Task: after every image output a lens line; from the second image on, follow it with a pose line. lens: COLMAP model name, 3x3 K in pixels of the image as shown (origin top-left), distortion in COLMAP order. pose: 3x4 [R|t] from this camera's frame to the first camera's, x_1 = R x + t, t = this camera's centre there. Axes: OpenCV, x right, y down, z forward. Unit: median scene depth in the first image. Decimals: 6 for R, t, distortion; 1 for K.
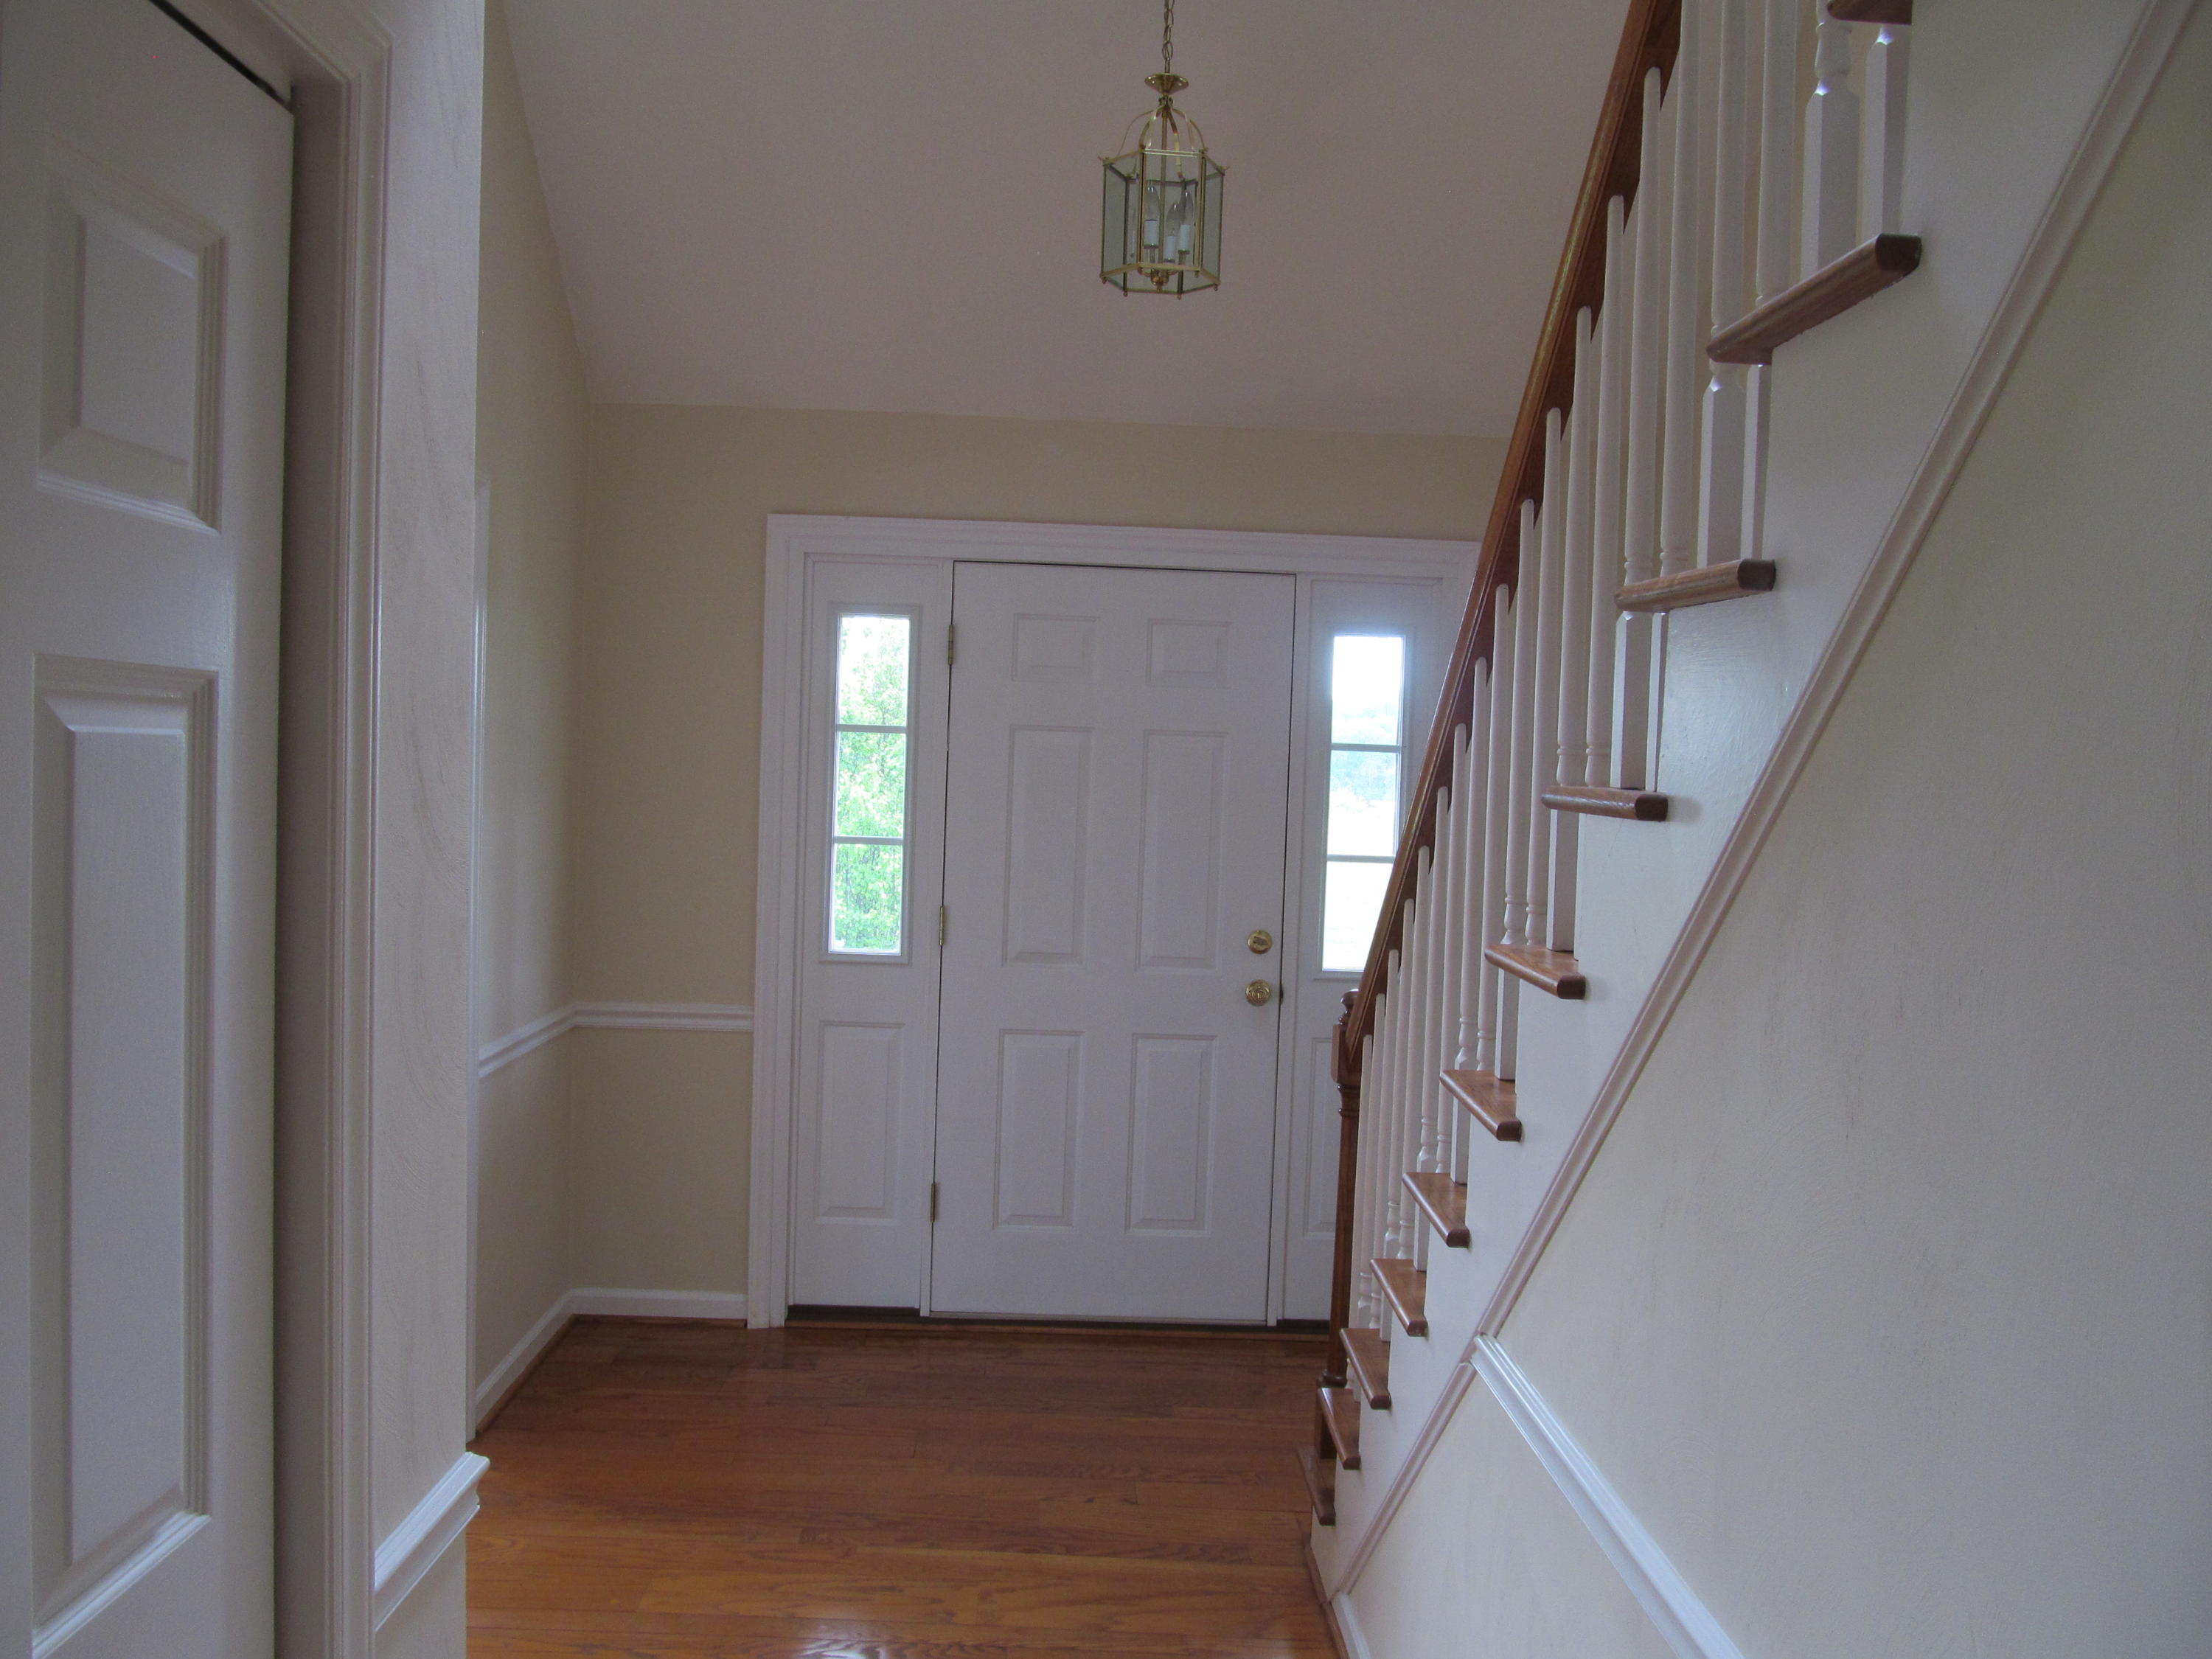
lens RADIAL K [[1829.6, 0, 1102.2], [0, 1829.6, 834.5], [0, 0, 1]] dist [-0.073546, 0.038094]
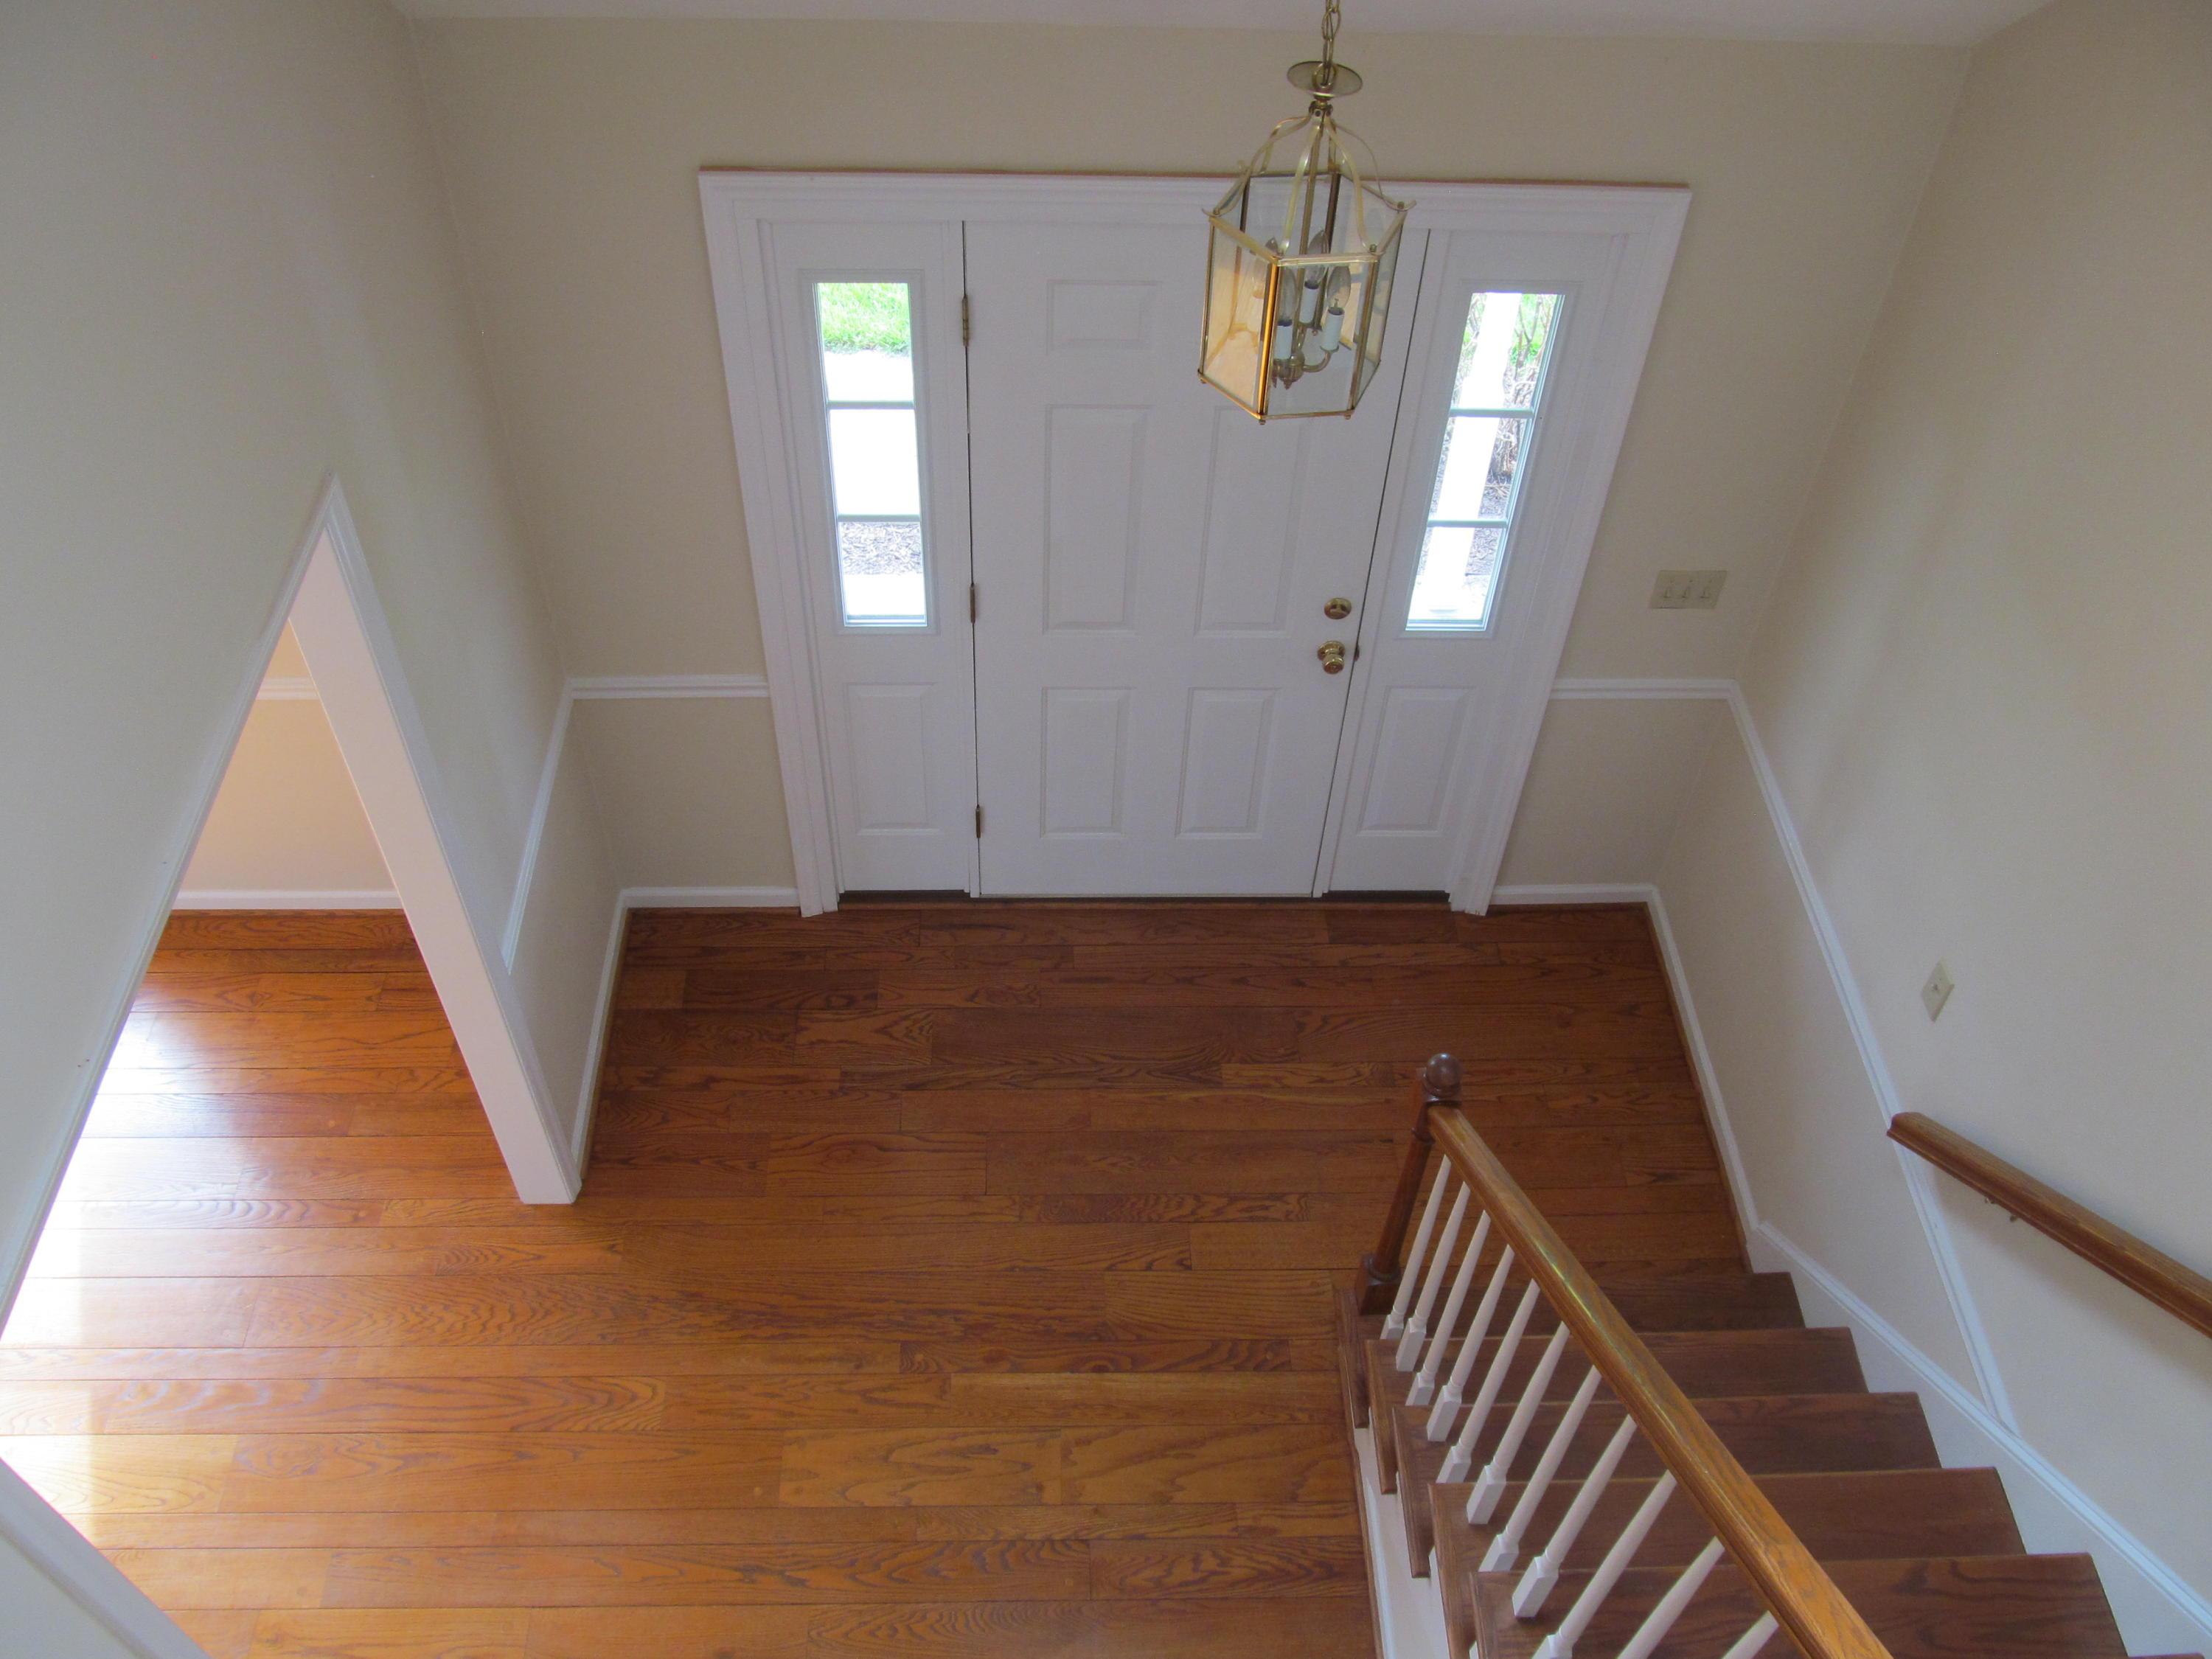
lens RADIAL K [[1829.6, 0, 1102.0], [0, 1829.6, 831.1], [0, 0, 1]] dist [-0.073546, 0.038094]
pose [[0.999985, -0.005432, 0.000184, -0.027397], [0.003671, 0.699966, 0.714167, -0.494175], [-0.004008, -0.714156, 0.699976, 0.318854]]
